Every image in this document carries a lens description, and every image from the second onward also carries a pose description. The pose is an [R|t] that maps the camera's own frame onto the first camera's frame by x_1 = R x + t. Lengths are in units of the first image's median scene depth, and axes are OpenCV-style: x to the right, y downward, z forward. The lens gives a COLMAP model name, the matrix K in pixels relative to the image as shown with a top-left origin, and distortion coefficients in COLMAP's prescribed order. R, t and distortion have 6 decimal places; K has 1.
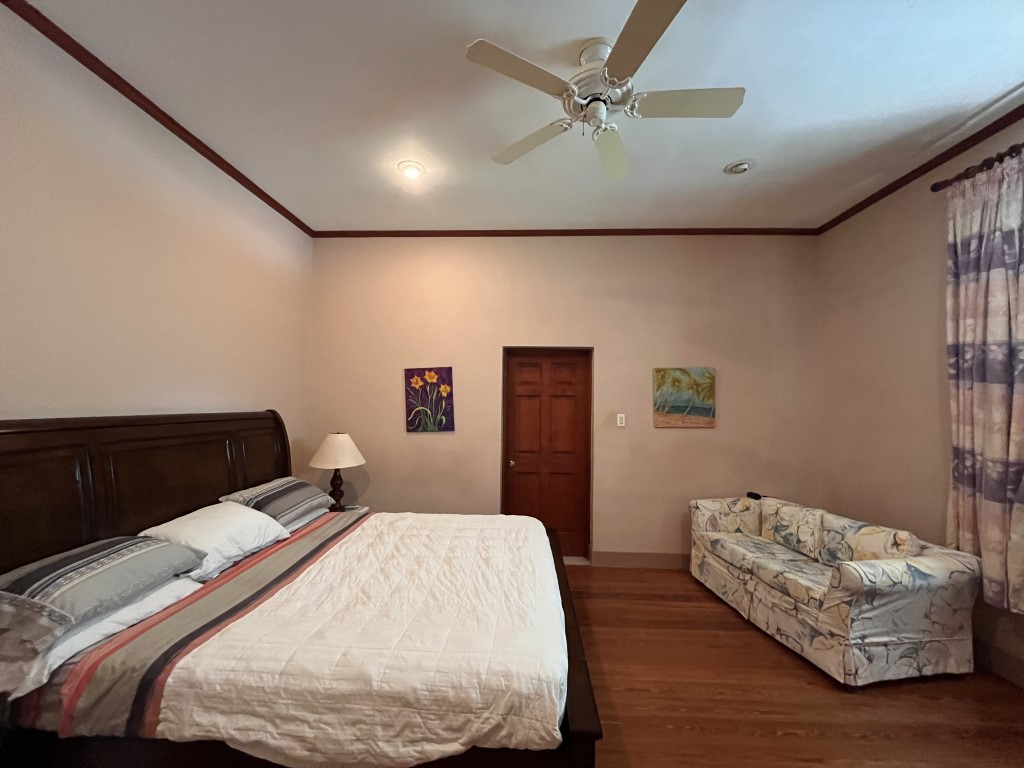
lens RADIAL K [[414.6, 0, 512.8], [0, 414.6, 387.3], [0, 0, 1]] dist [-0.001283, 0.000037]
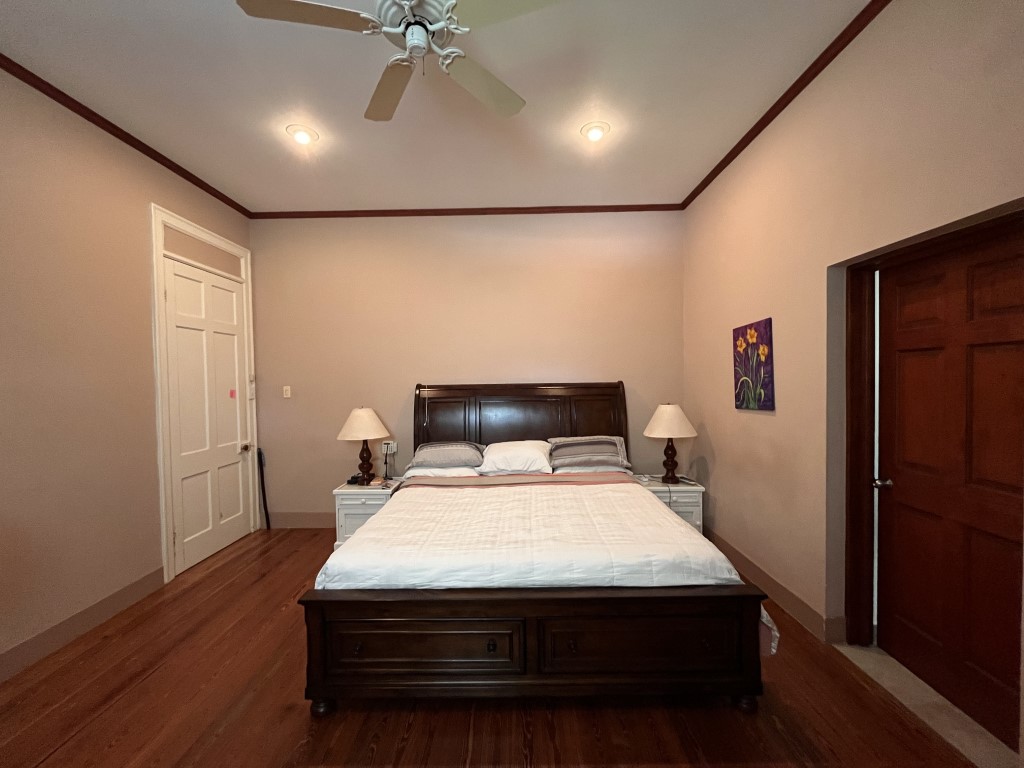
lens RADIAL K [[414.6, 0, 512.8], [0, 414.6, 387.3], [0, 0, 1]] dist [-0.001283, 0.000037]
pose [[0.021514, 0.009721, -0.999721, 0.533690], [0.055037, 0.998425, 0.010893, 0.035321], [0.998253, -0.055256, 0.020945, 0.558921]]
